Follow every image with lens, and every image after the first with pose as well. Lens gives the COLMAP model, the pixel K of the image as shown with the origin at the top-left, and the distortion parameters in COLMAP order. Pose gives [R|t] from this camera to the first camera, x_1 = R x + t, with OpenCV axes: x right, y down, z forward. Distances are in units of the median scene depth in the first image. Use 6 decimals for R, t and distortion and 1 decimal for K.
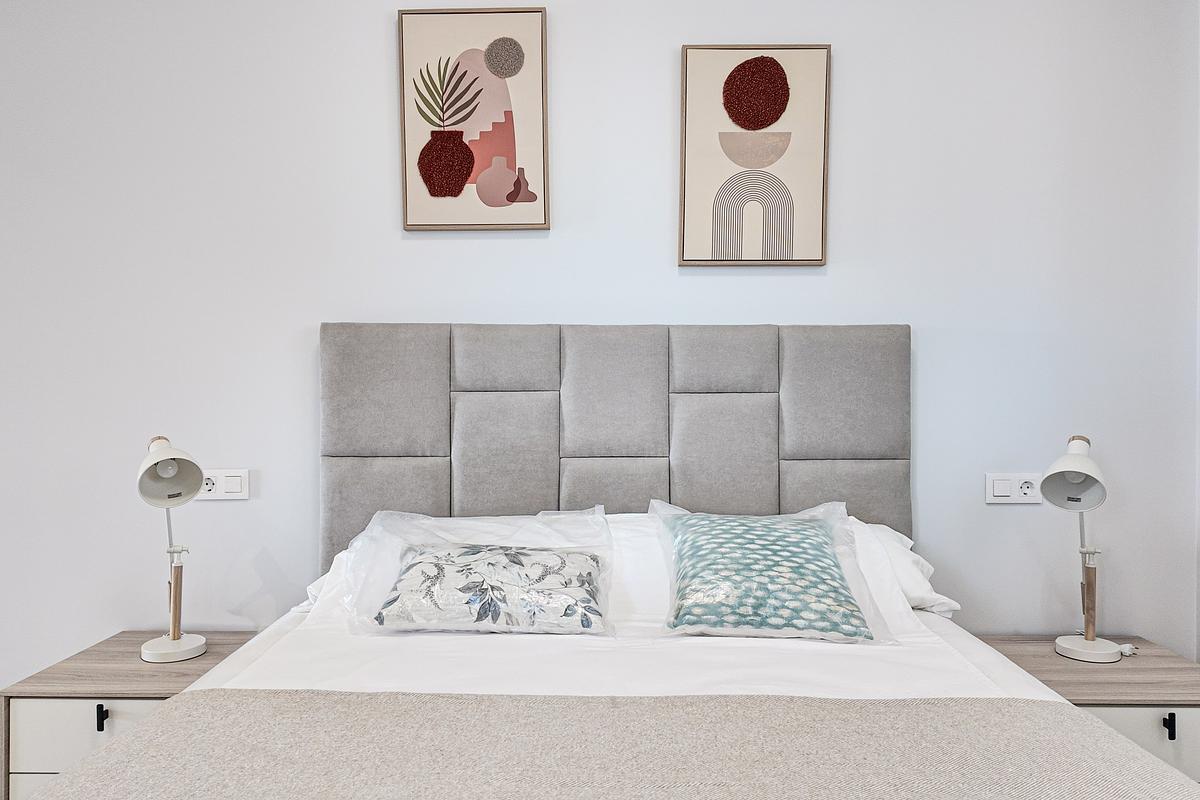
lens RADIAL K [[825.8, 0, 606.3], [0, 825.8, 399.8], [0, 0, 1]] dist [0.144360, -0.245131]
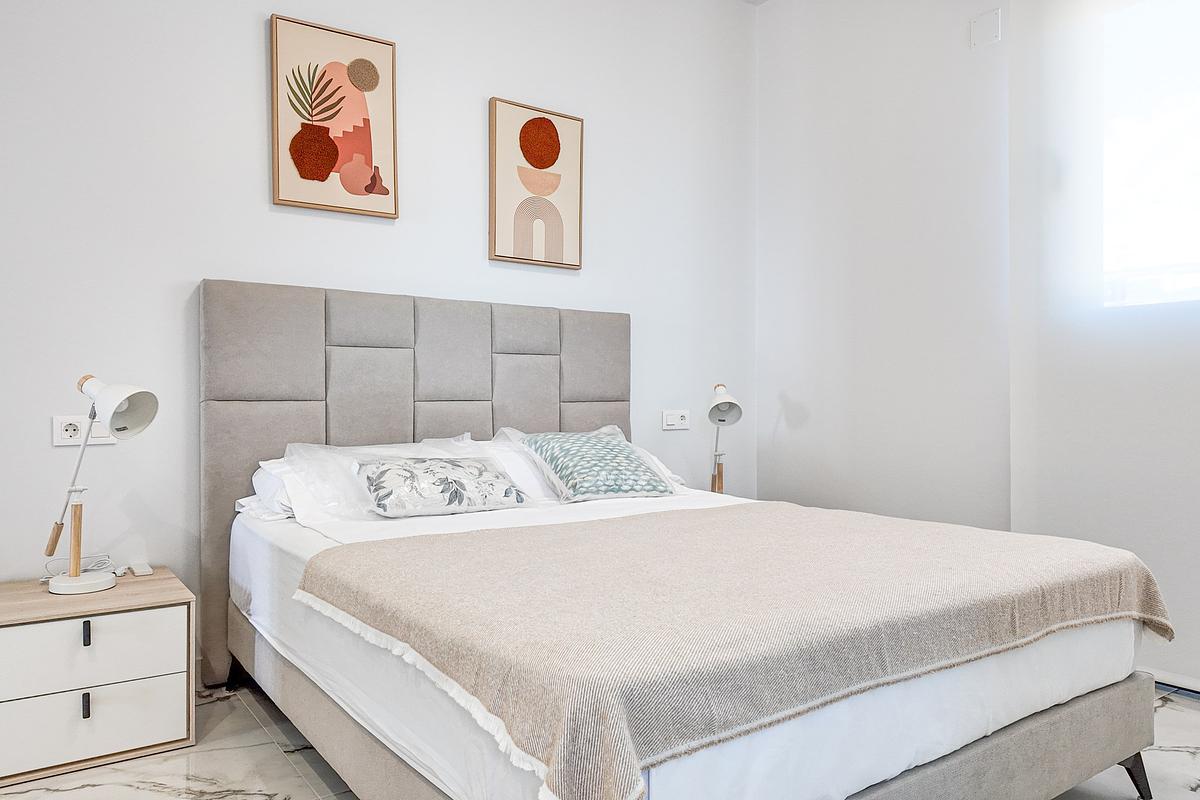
lens RADIAL K [[825.8, 0, 606.3], [0, 825.8, 399.8], [0, 0, 1]] dist [0.144360, -0.245131]
pose [[0.807447, -0.003240, 0.589931, -0.565907], [0.007471, 0.999961, -0.004735, 0.075155], [-0.589893, 0.008231, 0.807440, -0.197477]]
